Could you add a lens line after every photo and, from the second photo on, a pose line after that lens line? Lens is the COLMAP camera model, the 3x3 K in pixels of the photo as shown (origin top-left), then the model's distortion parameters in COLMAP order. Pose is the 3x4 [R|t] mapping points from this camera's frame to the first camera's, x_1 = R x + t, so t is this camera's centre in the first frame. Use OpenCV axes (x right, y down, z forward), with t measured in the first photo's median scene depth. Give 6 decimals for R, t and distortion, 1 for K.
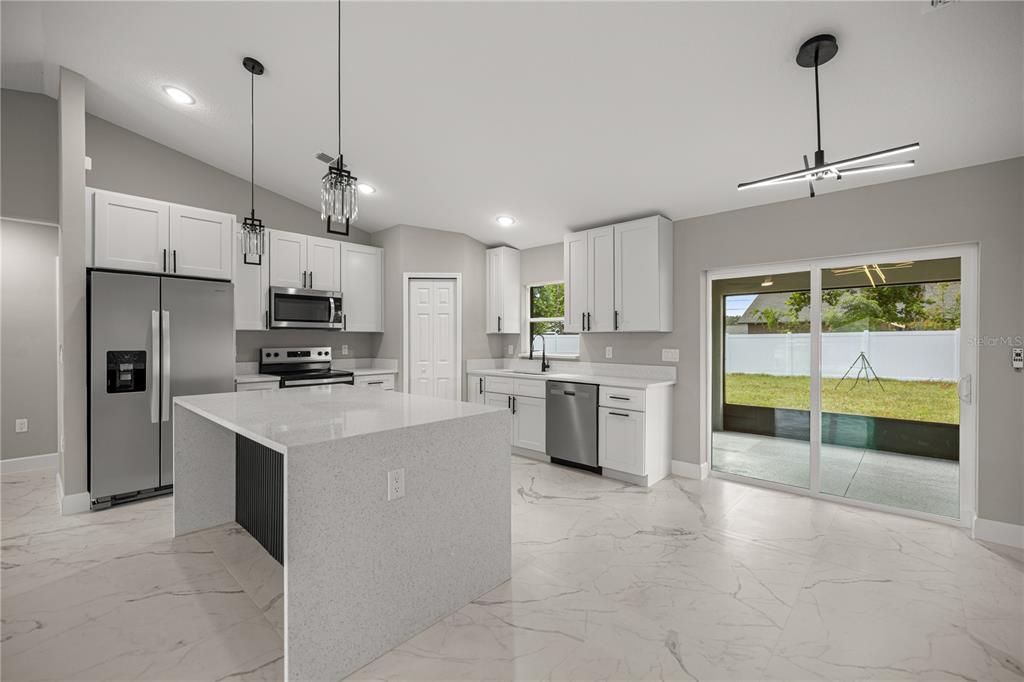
lens RADIAL K [[430.3, 0, 508.7], [0, 430.3, 341.5], [0, 0, 1]] dist [0.001728, 0.000398]
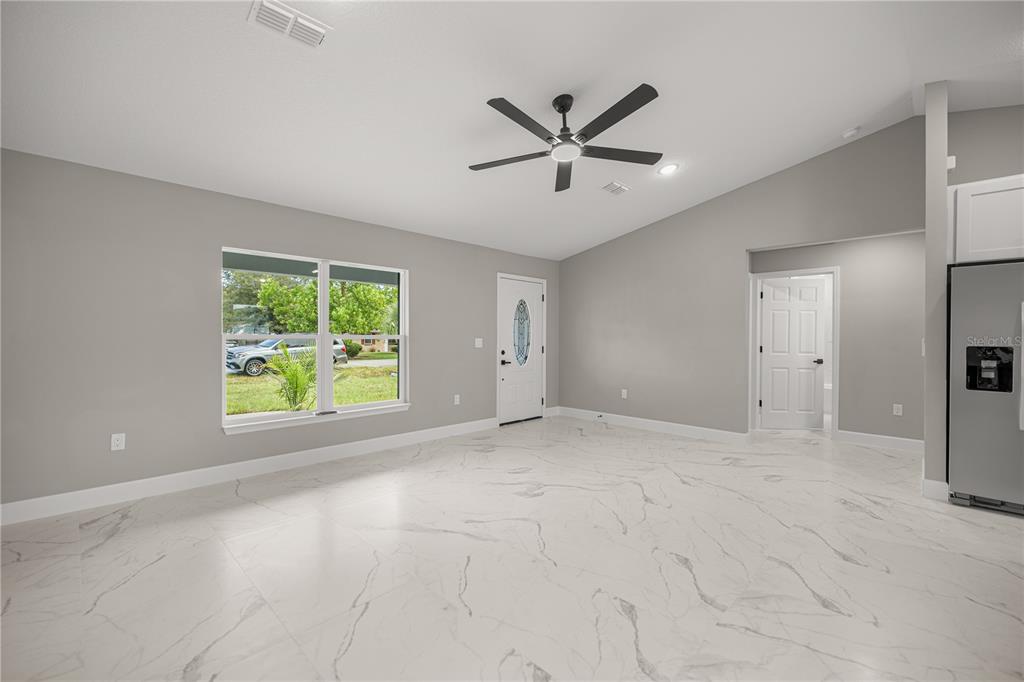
lens RADIAL K [[430.3, 0, 509.8], [0, 430.3, 339.2], [0, 0, 1]] dist [0.001728, 0.000398]
pose [[-0.031549, 0.005704, -0.999486, 0.064519], [-0.007023, 0.999958, 0.005929, 0.005865], [0.999478, 0.007207, -0.031507, -0.008515]]
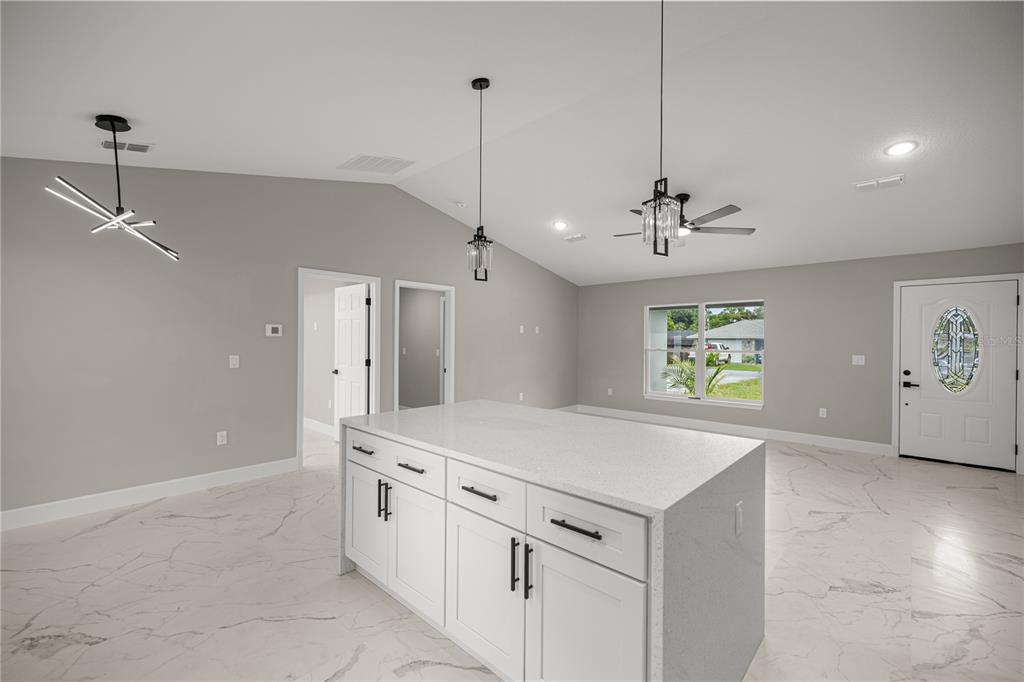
lens RADIAL K [[430.3, 0, 522.3], [0, 430.3, 342.1], [0, 0, 1]] dist [0.001728, 0.000398]
pose [[-0.999728, -0.010324, -0.020890, -0.239959], [-0.010370, 0.999944, 0.002106, -0.020606], [0.020867, 0.002322, -0.999780, 1.137445]]
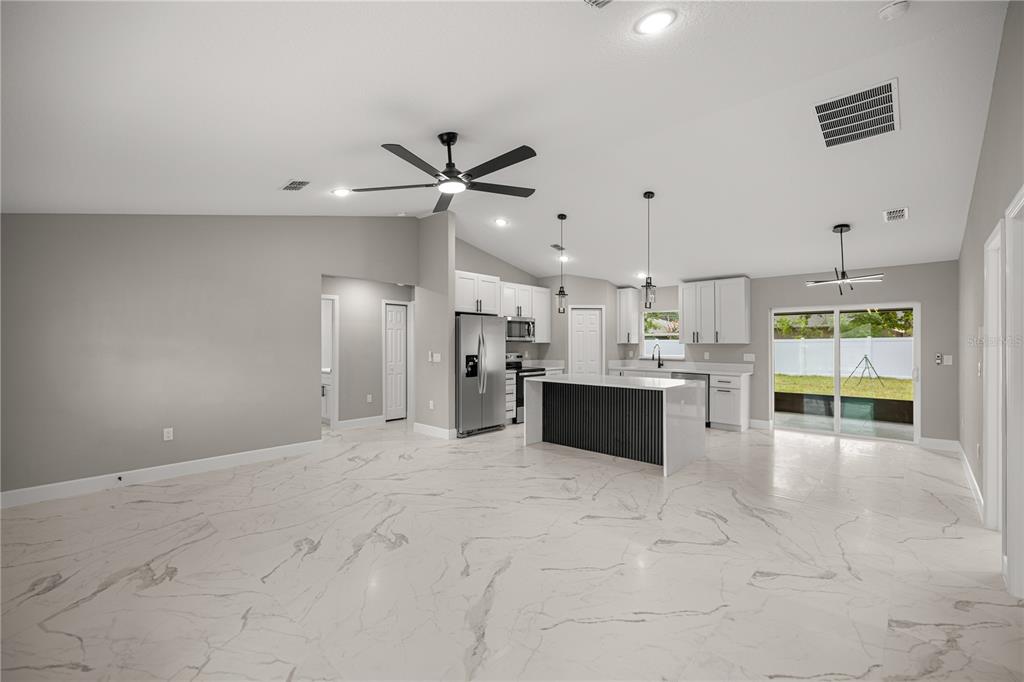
lens RADIAL K [[430.3, 0, 505.2], [0, 430.3, 342.4], [0, 0, 1]] dist [0.001728, 0.000398]
pose [[0.999926, -0.001197, -0.012124, -0.561614], [0.001140, 0.999988, -0.004742, -0.020136], [0.012129, 0.004728, 0.999915, -0.703469]]
